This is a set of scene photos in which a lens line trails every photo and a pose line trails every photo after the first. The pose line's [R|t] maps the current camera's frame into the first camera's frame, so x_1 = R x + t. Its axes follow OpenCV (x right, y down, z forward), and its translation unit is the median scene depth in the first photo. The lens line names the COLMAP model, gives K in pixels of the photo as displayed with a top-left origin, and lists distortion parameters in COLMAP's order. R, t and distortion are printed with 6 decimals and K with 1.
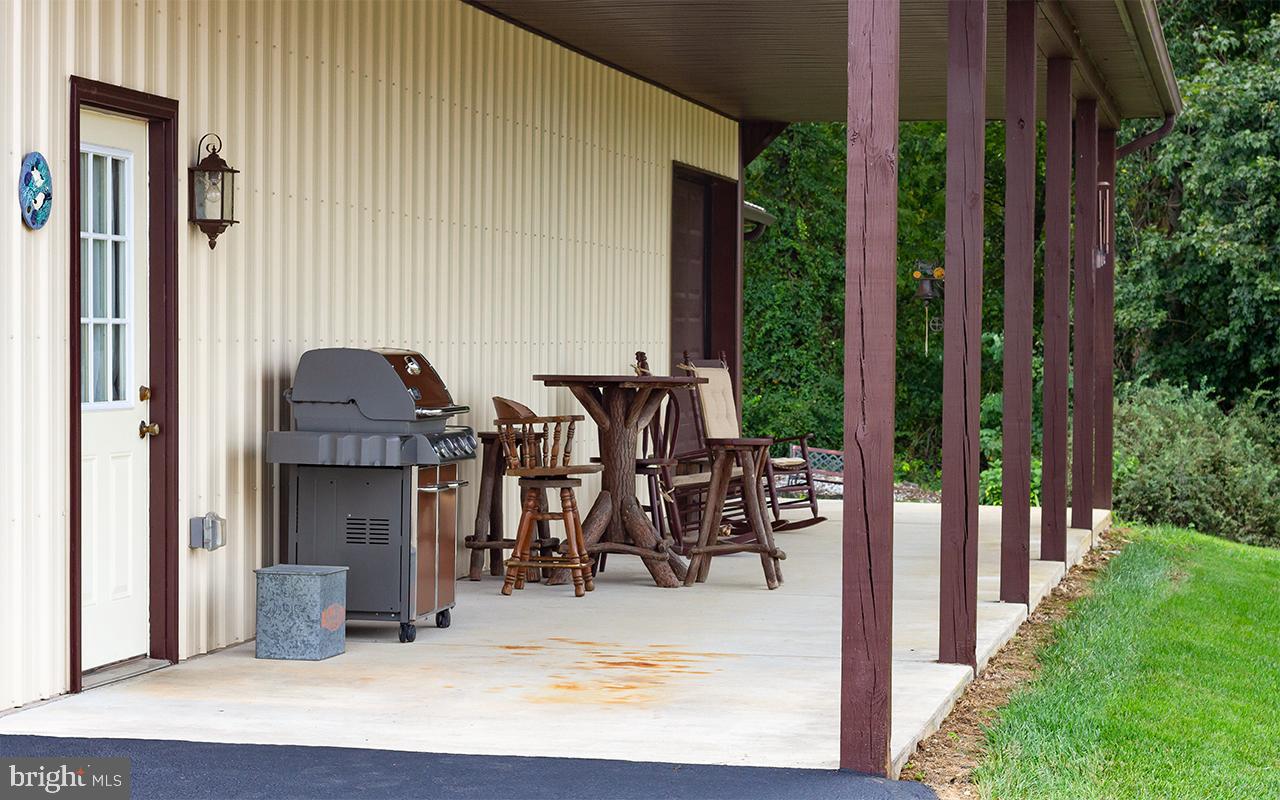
lens RADIAL K [[2981.5, 0, 641.1], [0, 2981.5, 400.3], [0, 0, 1]] dist [0.014573, 0.000000]
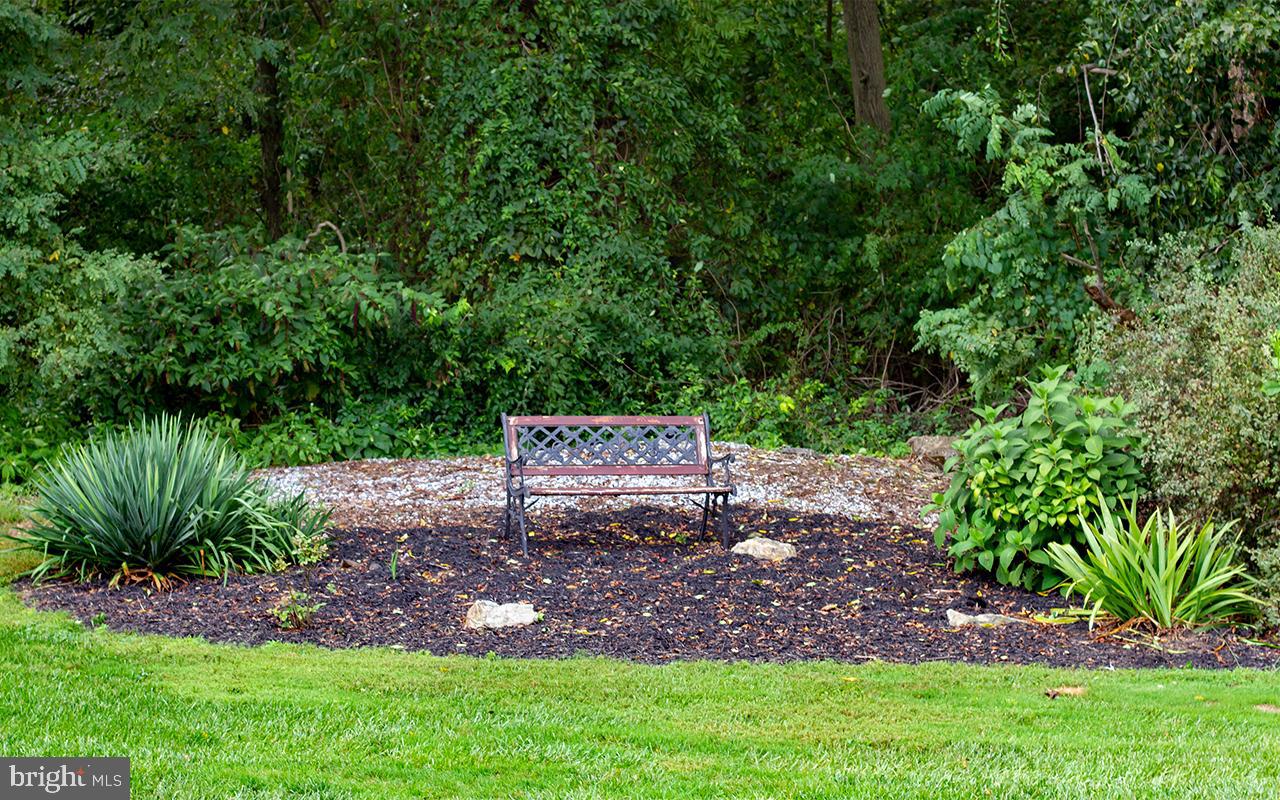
lens RADIAL K [[2981.5, 0, 639.5], [0, 2981.5, 399.5], [0, 0, 1]] dist [0.014573, 0.000000]
pose [[0.993168, -0.114504, 0.022496, 0.051646], [0.113184, 0.992154, 0.053098, -0.006851], [-0.028399, -0.050189, 0.998336, 0.491264]]
